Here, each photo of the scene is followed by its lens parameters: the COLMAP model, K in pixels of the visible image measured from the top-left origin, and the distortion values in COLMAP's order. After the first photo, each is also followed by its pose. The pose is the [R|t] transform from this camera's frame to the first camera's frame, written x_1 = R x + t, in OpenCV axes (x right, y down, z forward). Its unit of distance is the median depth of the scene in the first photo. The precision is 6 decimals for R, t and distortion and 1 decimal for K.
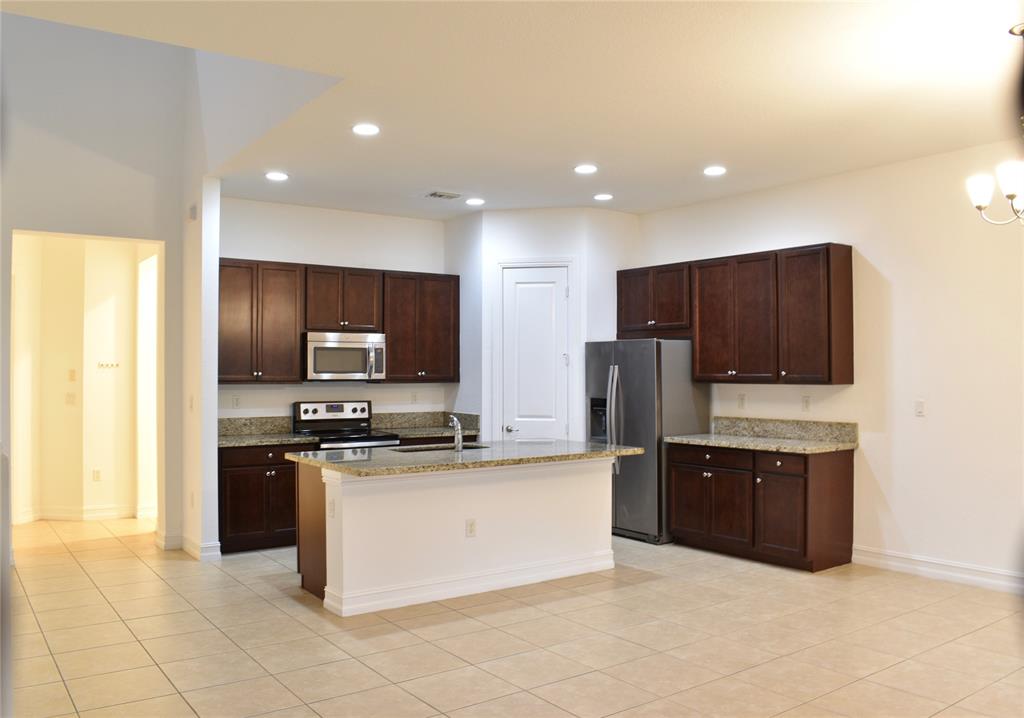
lens RADIAL K [[814.3, 0, 514.9], [0, 814.3, 367.6], [0, 0, 1]] dist [-0.059195, -0.003958]
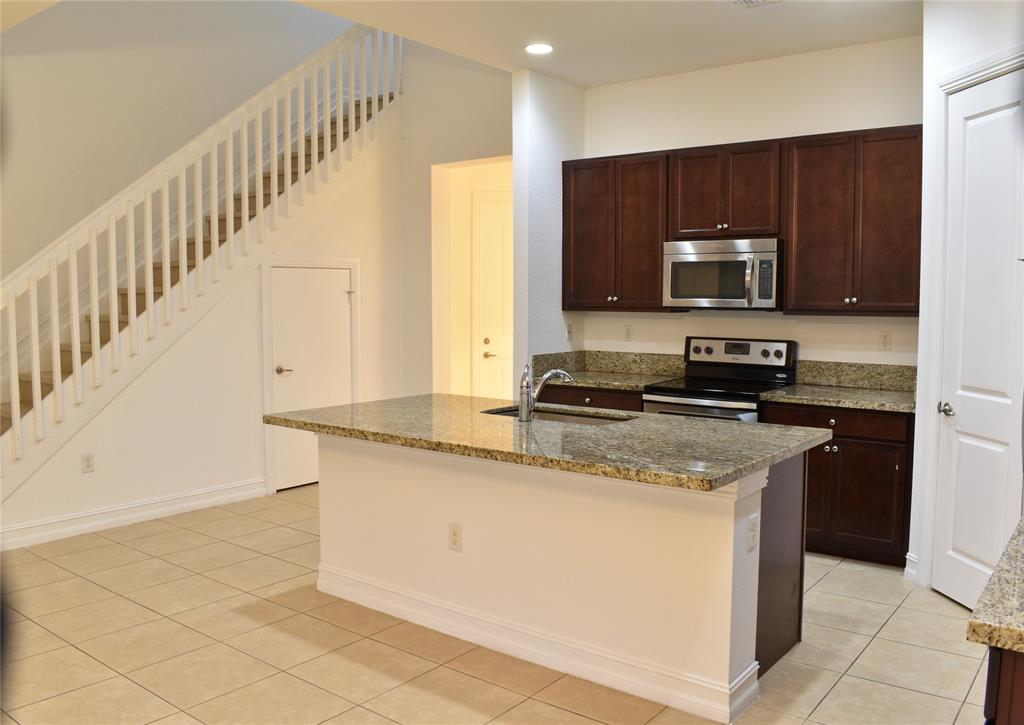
lens RADIAL K [[843.0, 0, 512.1], [0, 843.0, 354.8], [0, 0, 1]] dist [-0.078756, -0.004613]
pose [[0.291596, 0.066677, -0.954215, 0.440339], [0.003342, 0.997490, 0.070722, 0.003687], [0.956536, -0.023811, 0.290641, 0.637665]]
